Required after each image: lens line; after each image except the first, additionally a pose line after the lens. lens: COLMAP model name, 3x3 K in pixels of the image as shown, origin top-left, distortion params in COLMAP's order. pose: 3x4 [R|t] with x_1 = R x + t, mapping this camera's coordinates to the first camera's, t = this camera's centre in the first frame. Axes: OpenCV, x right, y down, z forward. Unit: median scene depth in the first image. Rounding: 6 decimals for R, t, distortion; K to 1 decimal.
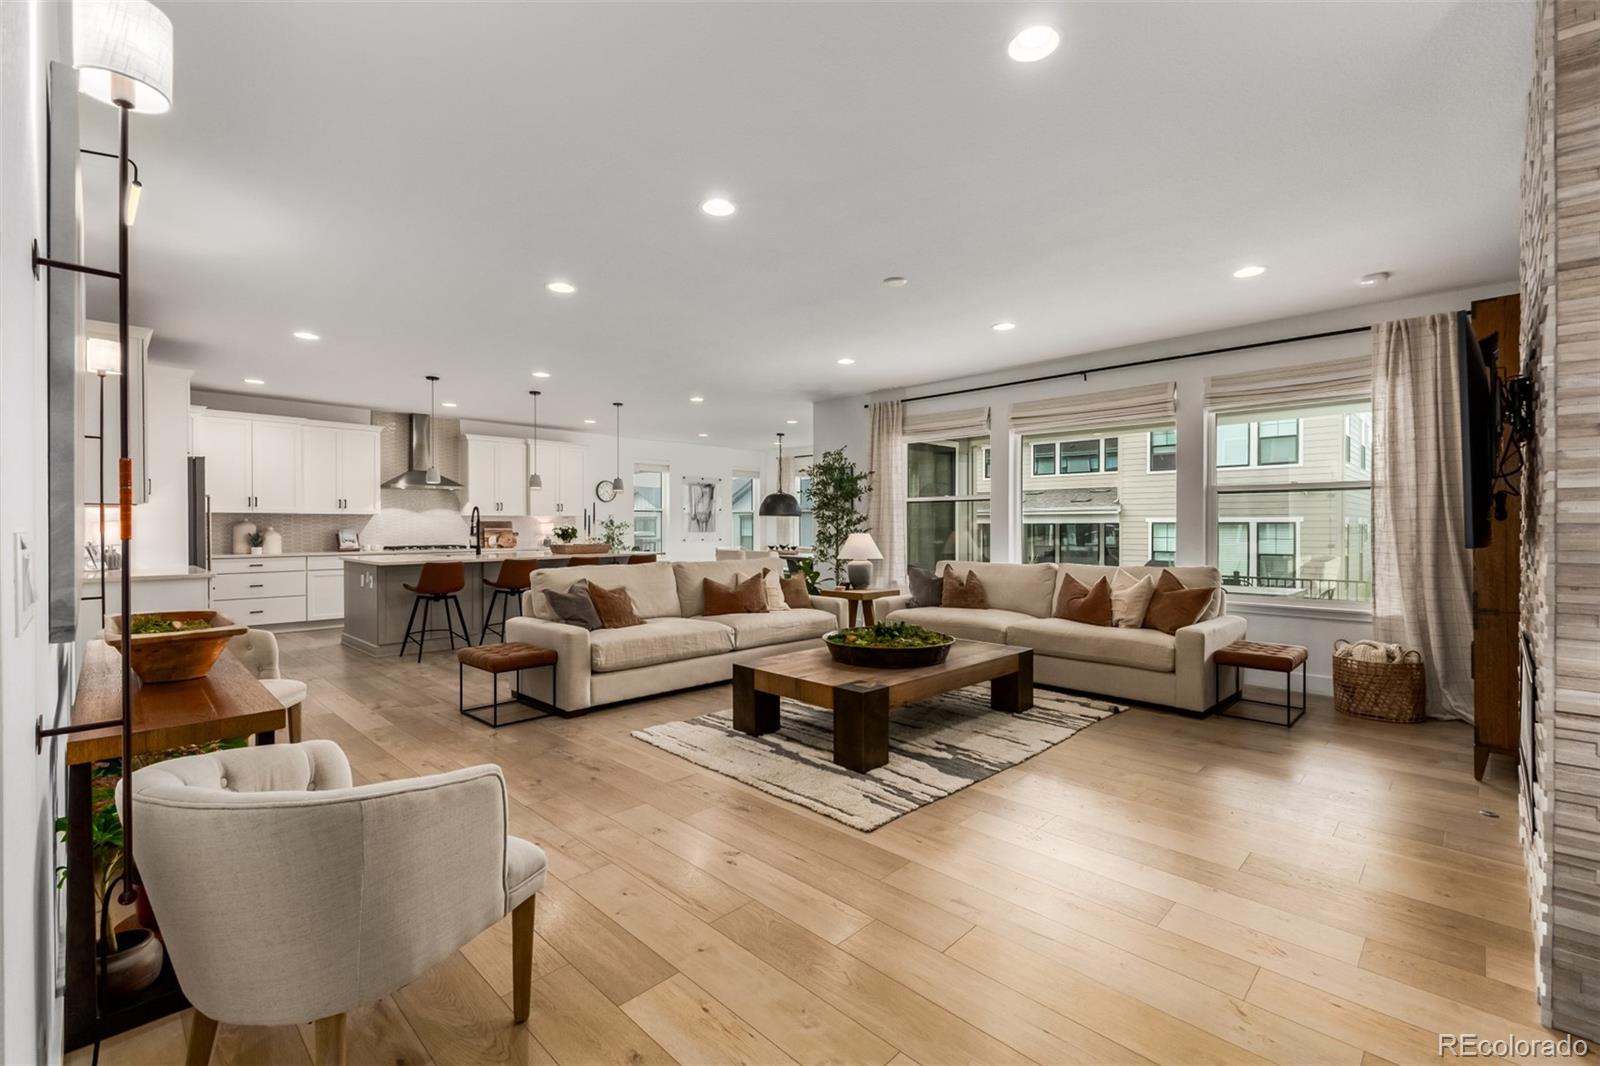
lens RADIAL K [[695.2, 0, 800.6], [0, 695.2, 527.2], [0, 0, 1]] dist [0.012391, -0.001261]
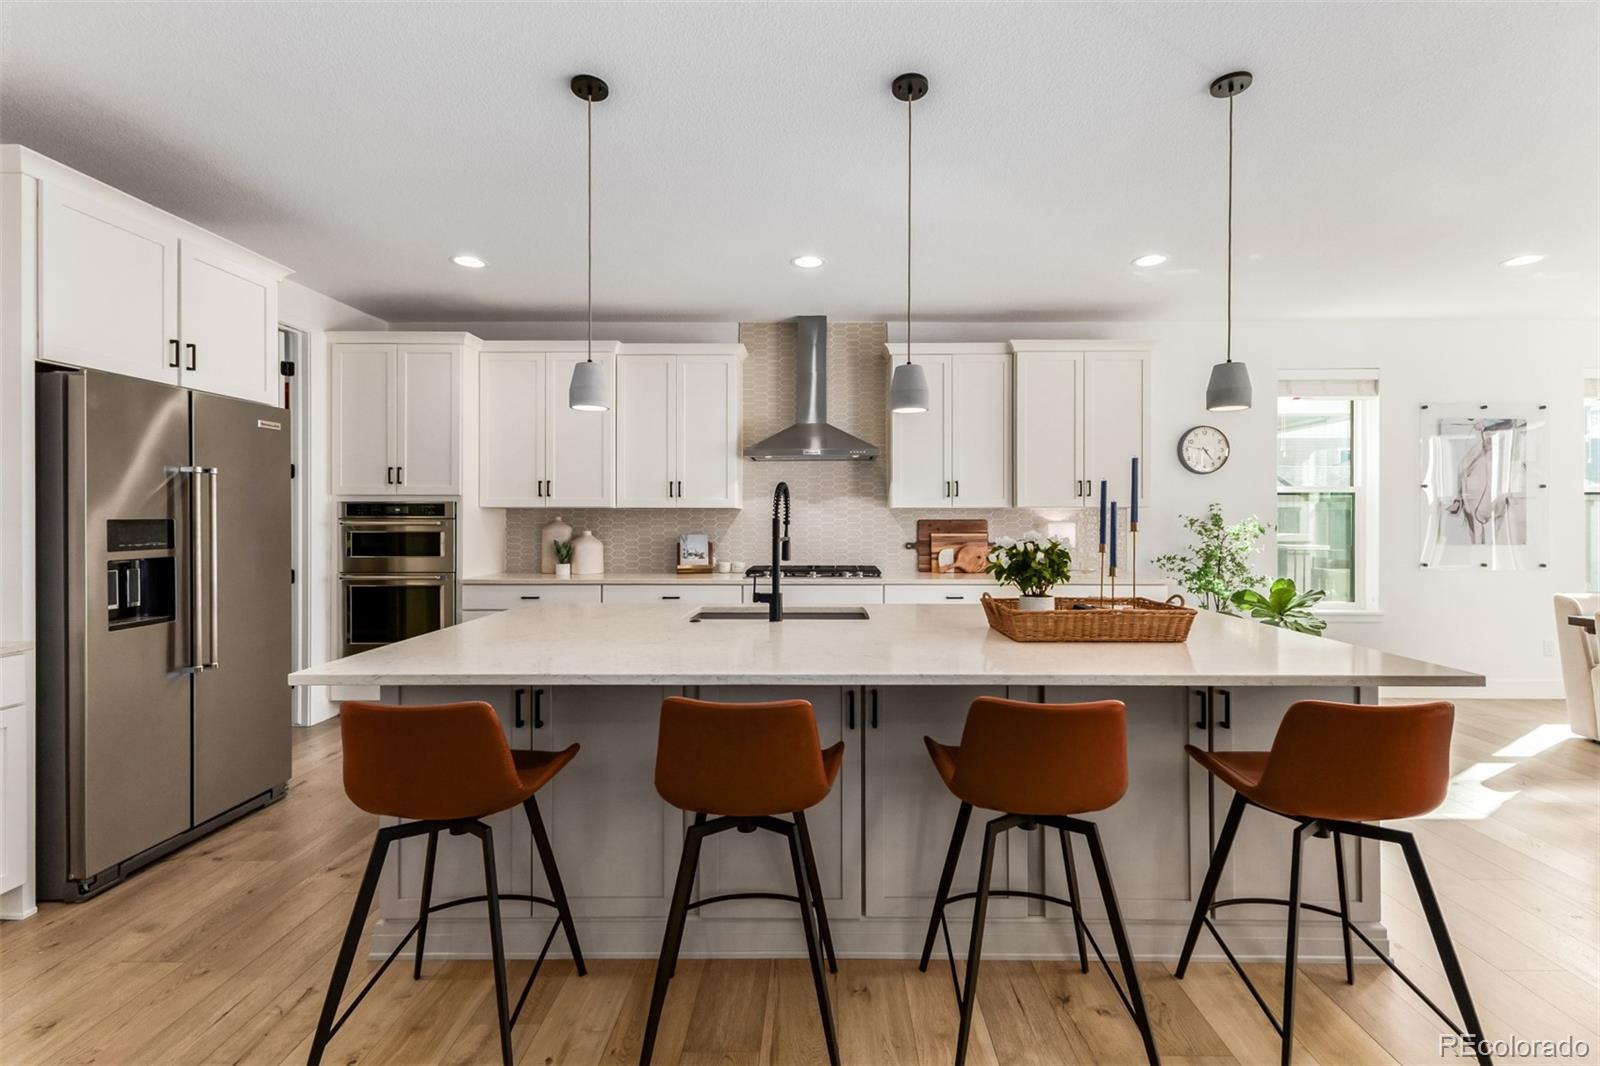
lens RADIAL K [[695.2, 0, 820.1], [0, 695.2, 519.5], [0, 0, 1]] dist [0.012391, -0.001261]
pose [[0.697642, -0.000270, -0.716447, -0.188252], [-0.001664, 0.999997, -0.001998, -0.009126], [0.716445, 0.002587, 0.697639, 0.739377]]
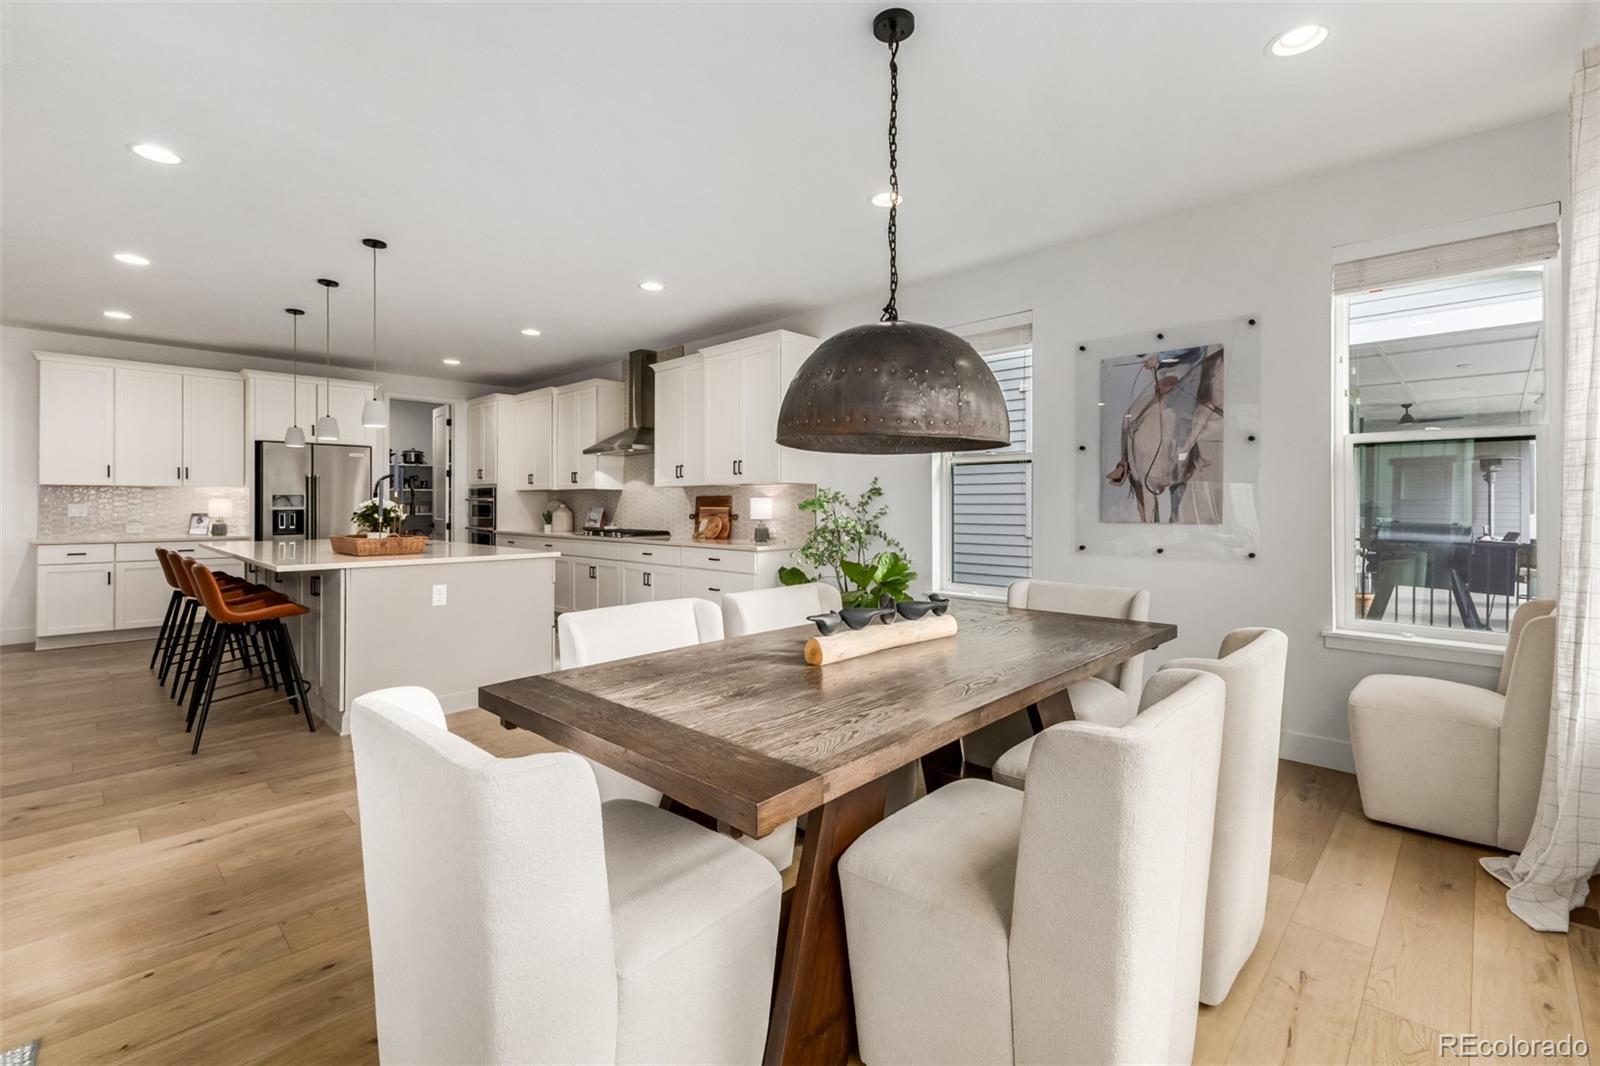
lens RADIAL K [[695.2, 0, 799.9], [0, 695.2, 498.1], [0, 0, 1]] dist [0.012391, -0.001261]
pose [[0.013041, -0.010897, -0.999856, 0.222180], [-0.003618, 0.999934, -0.010945, 0.000181], [0.999908, 0.003760, 0.013000, 1.348168]]
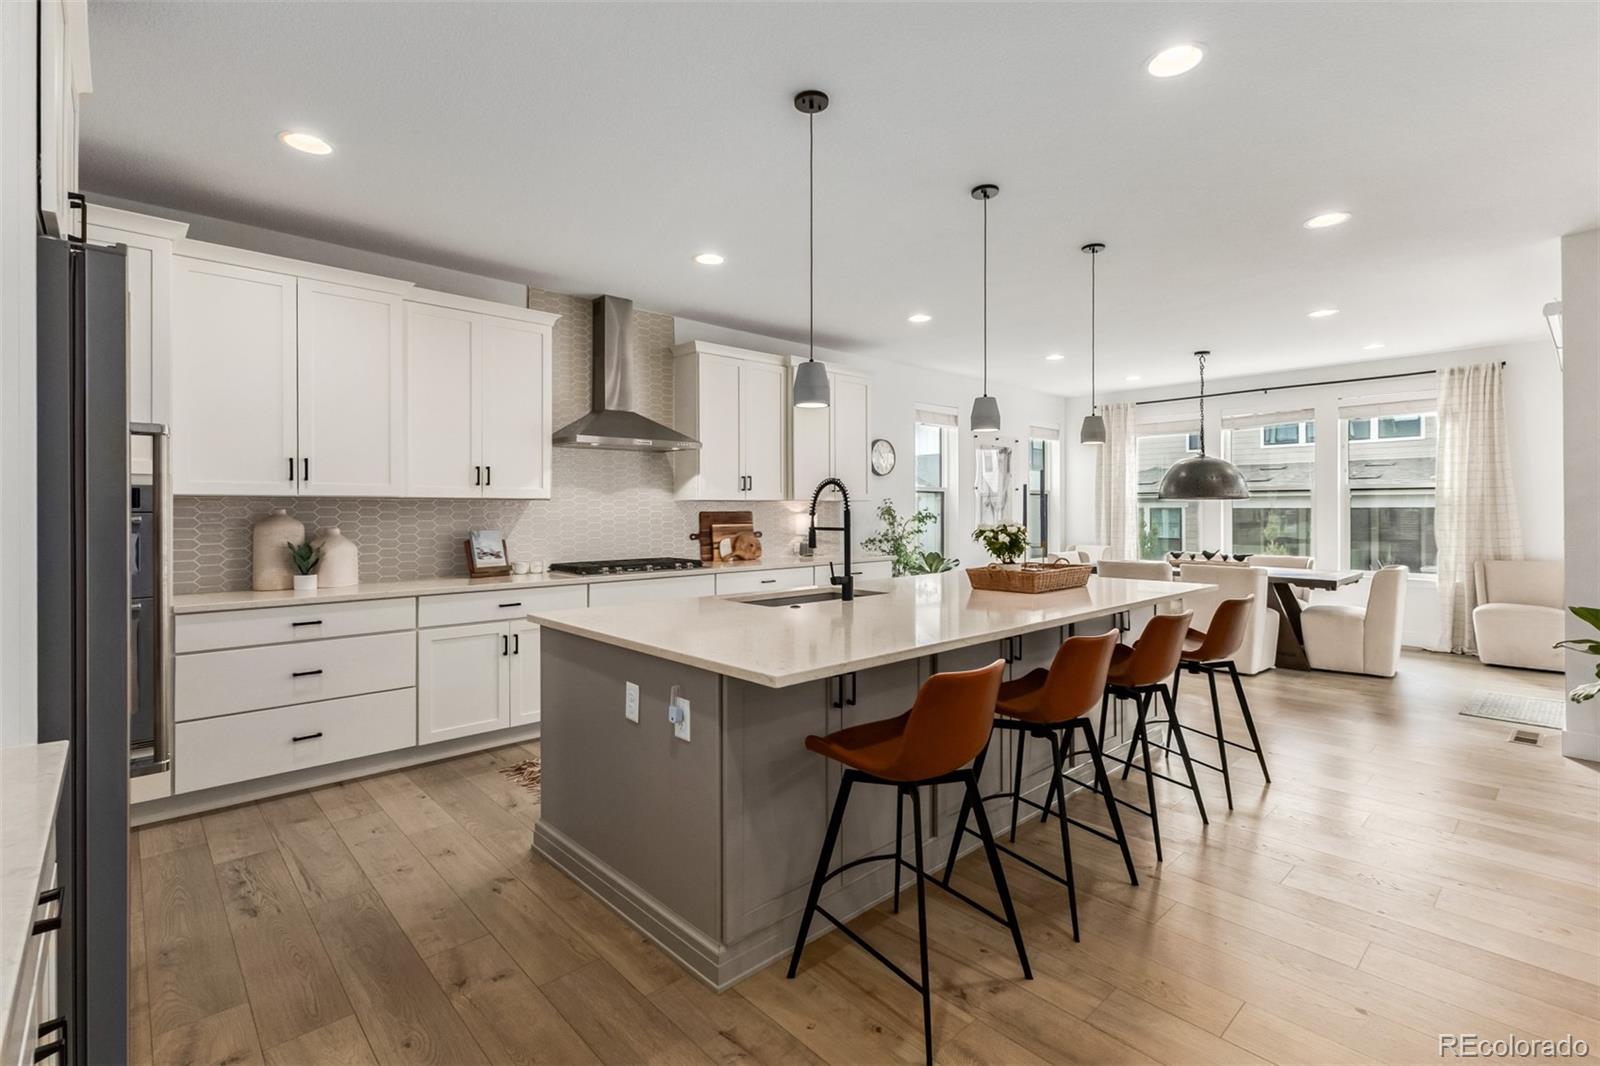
lens RADIAL K [[730.6, 0, 807.6], [0, 730.6, 505.3], [0, 0, 1]] dist [-0.000423, -0.000739]
pose [[0.999256, -0.005205, -0.038226, -0.448823], [0.004803, 0.999932, -0.010582, -0.008342], [0.038279, 0.010391, 0.999213, 0.559396]]
